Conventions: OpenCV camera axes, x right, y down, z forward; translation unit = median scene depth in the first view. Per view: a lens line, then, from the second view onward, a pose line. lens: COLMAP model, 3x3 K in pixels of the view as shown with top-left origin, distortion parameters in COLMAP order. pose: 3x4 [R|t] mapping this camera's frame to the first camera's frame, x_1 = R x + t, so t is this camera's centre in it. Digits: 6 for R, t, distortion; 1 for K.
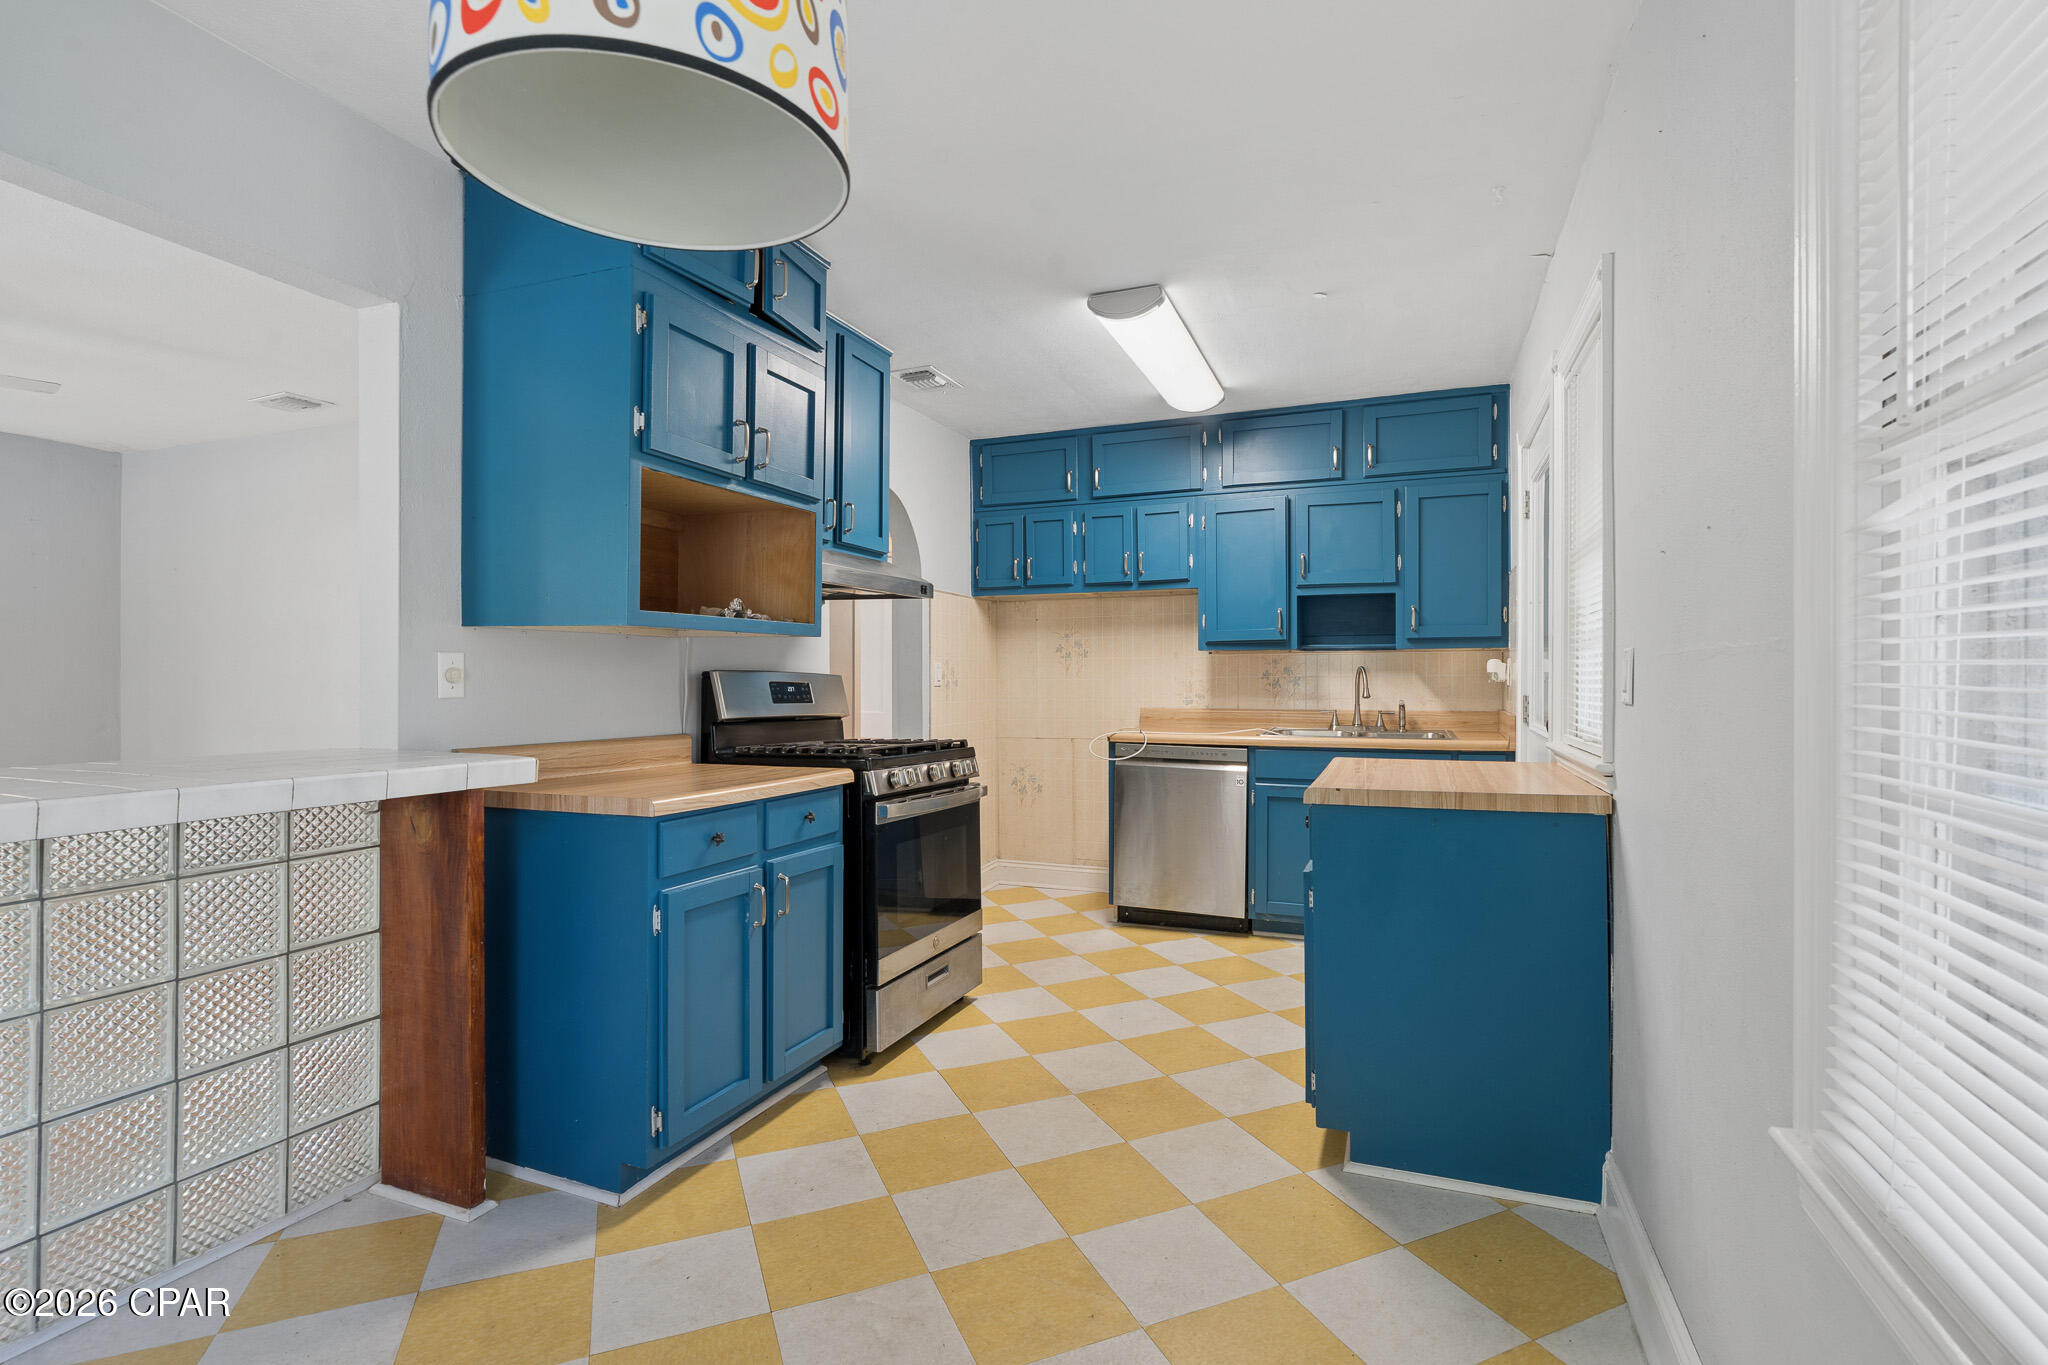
lens RADIAL K [[944.4, 0, 1023.3], [0, 944.4, 674.9], [0, 0, 1]] dist [-0.003366, 0.001889]
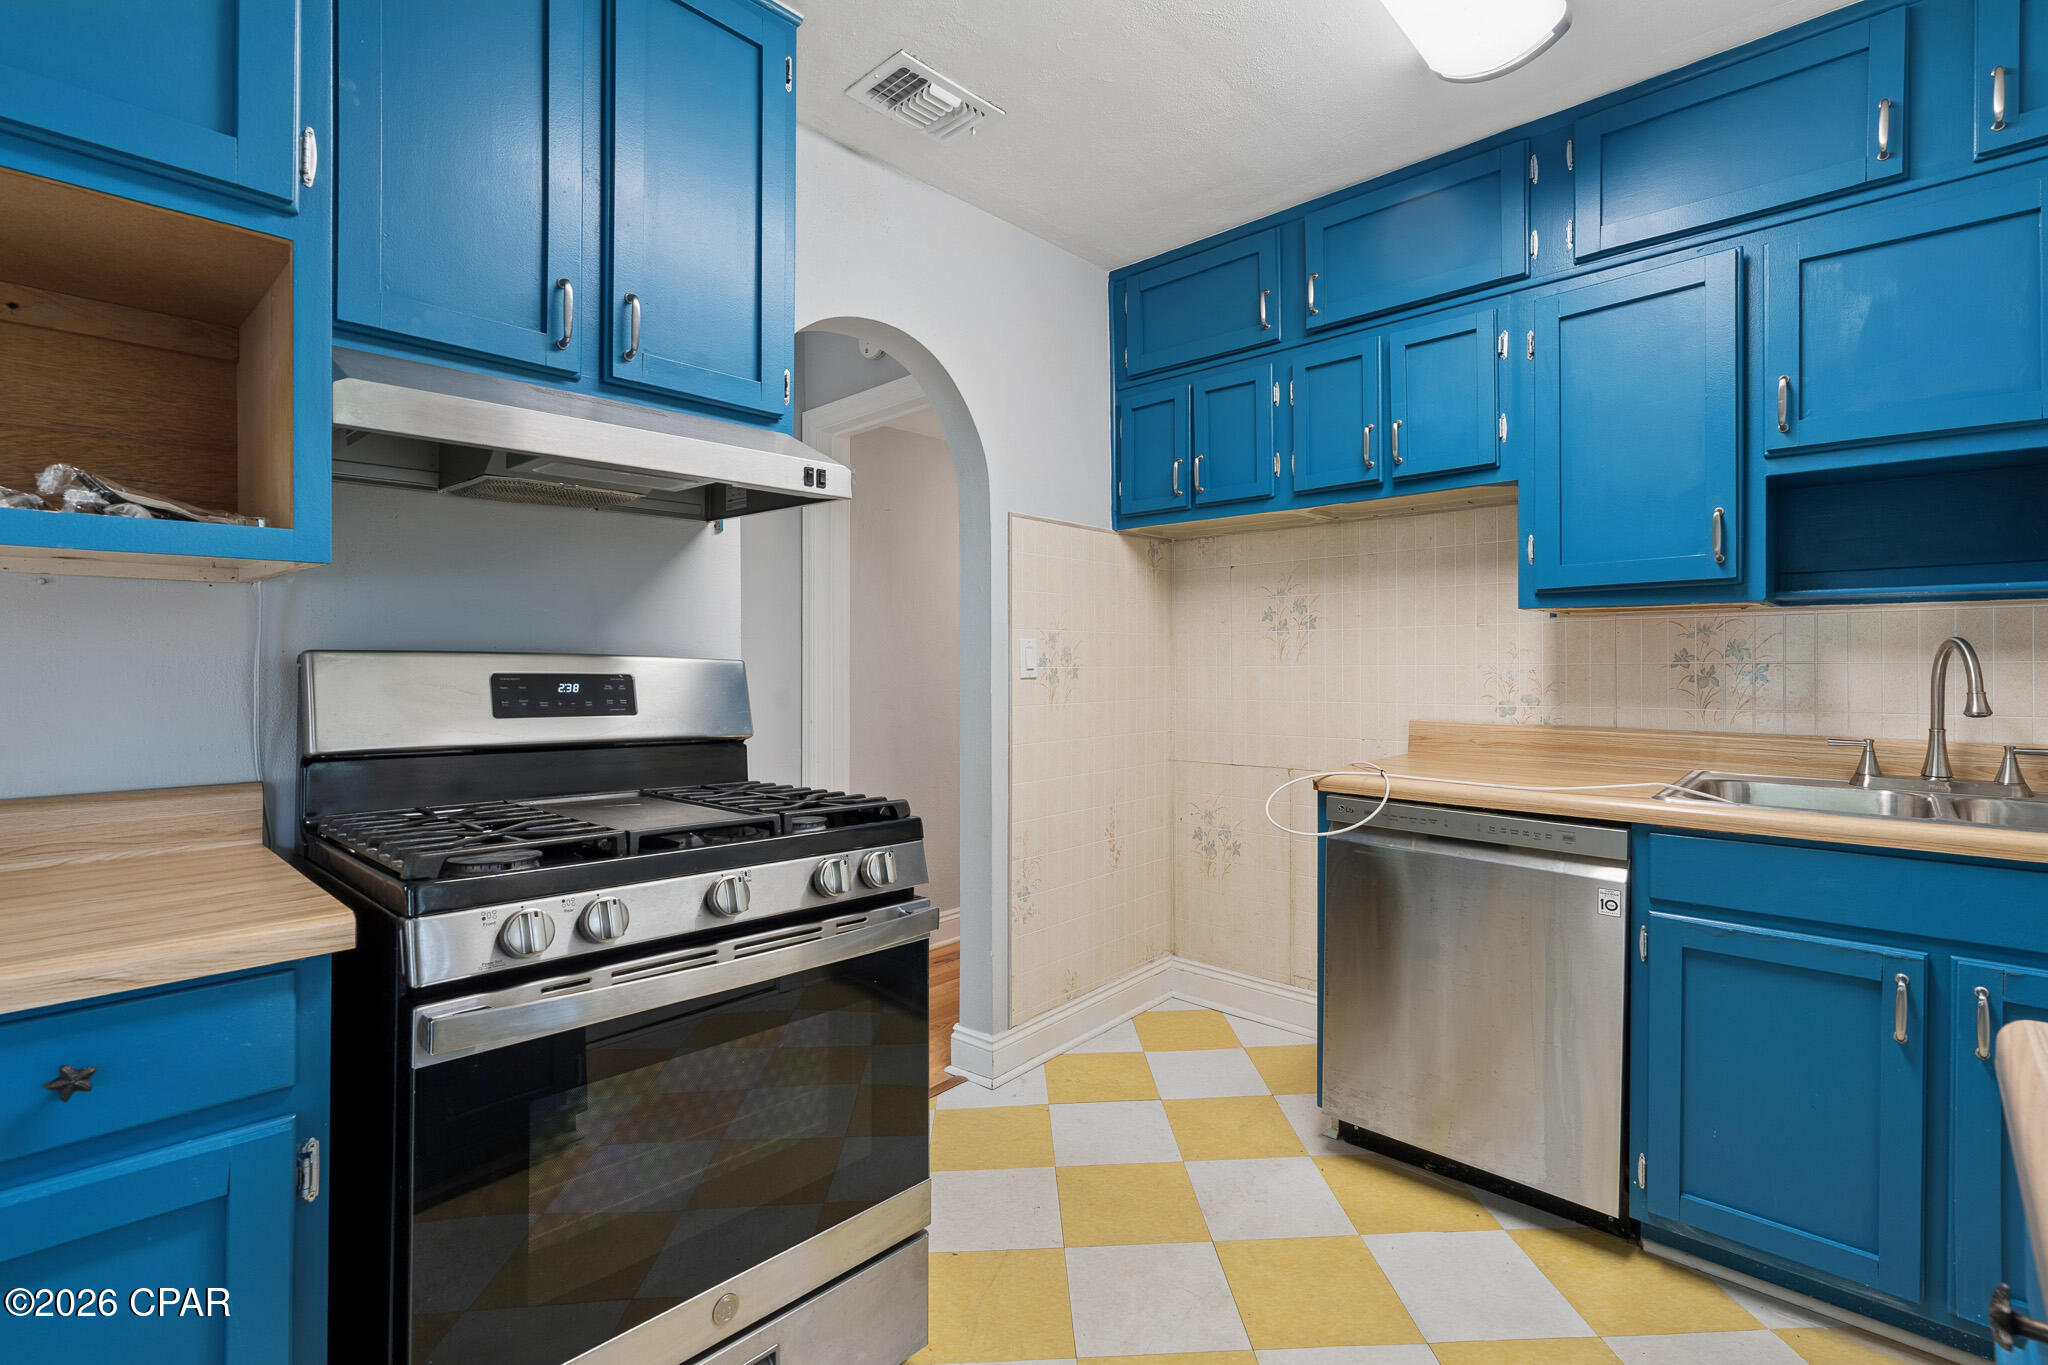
lens RADIAL K [[944.4, 0, 1027.8], [0, 944.4, 668.1], [0, 0, 1]] dist [-0.003366, 0.001889]
pose [[0.935585, 0.001930, -0.353096, 0.120167], [0.001795, 0.999946, 0.010223, -0.000636], [0.353097, -0.010198, 0.935531, 0.453378]]
